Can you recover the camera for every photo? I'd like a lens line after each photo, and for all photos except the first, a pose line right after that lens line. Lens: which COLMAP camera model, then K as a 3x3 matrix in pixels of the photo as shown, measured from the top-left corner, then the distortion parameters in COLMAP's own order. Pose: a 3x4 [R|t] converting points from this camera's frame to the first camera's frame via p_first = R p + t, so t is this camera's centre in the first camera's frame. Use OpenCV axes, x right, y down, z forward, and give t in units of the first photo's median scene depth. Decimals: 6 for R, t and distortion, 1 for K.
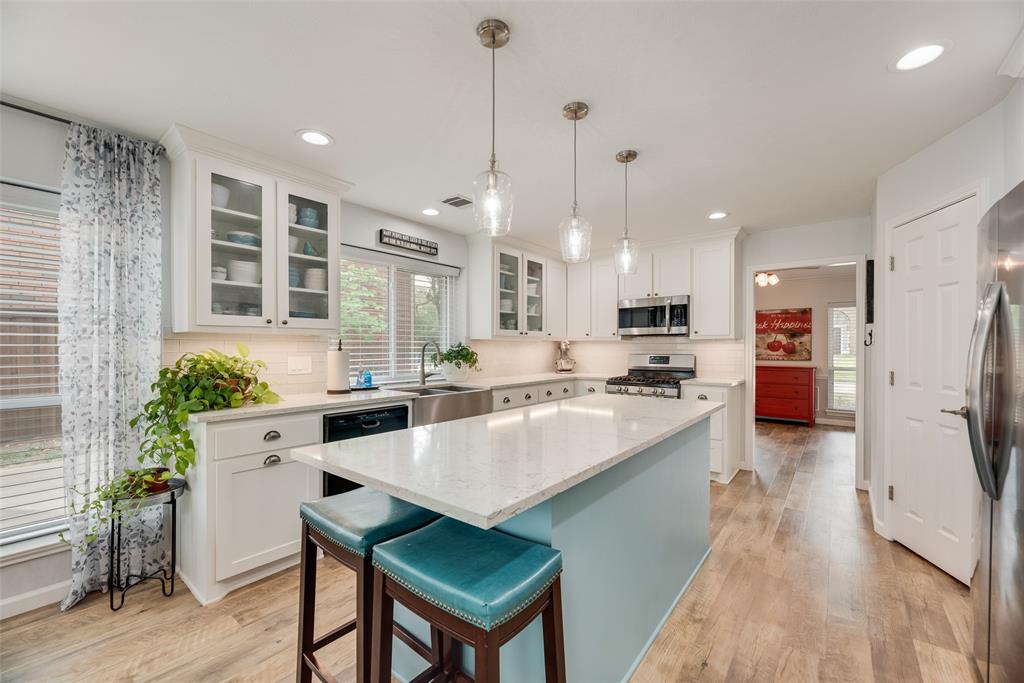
lens RADIAL K [[414.4, 0, 513.4], [0, 414.4, 348.4], [0, 0, 1]] dist [-0.002700, 0.000802]
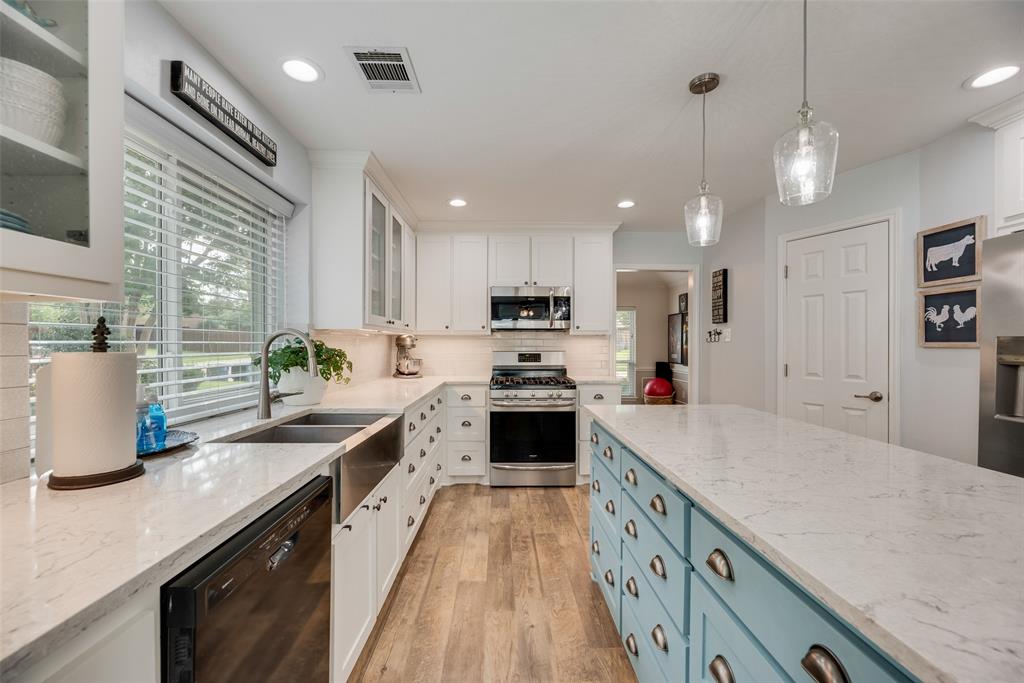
lens RADIAL K [[414.4, 0, 509.9], [0, 414.4, 350.2], [0, 0, 1]] dist [-0.002700, 0.000802]
pose [[0.771087, -0.008620, 0.636671, -0.318144], [0.000553, 0.999917, 0.012869, 0.000389], [-0.636729, -0.009571, 0.771028, 0.444460]]
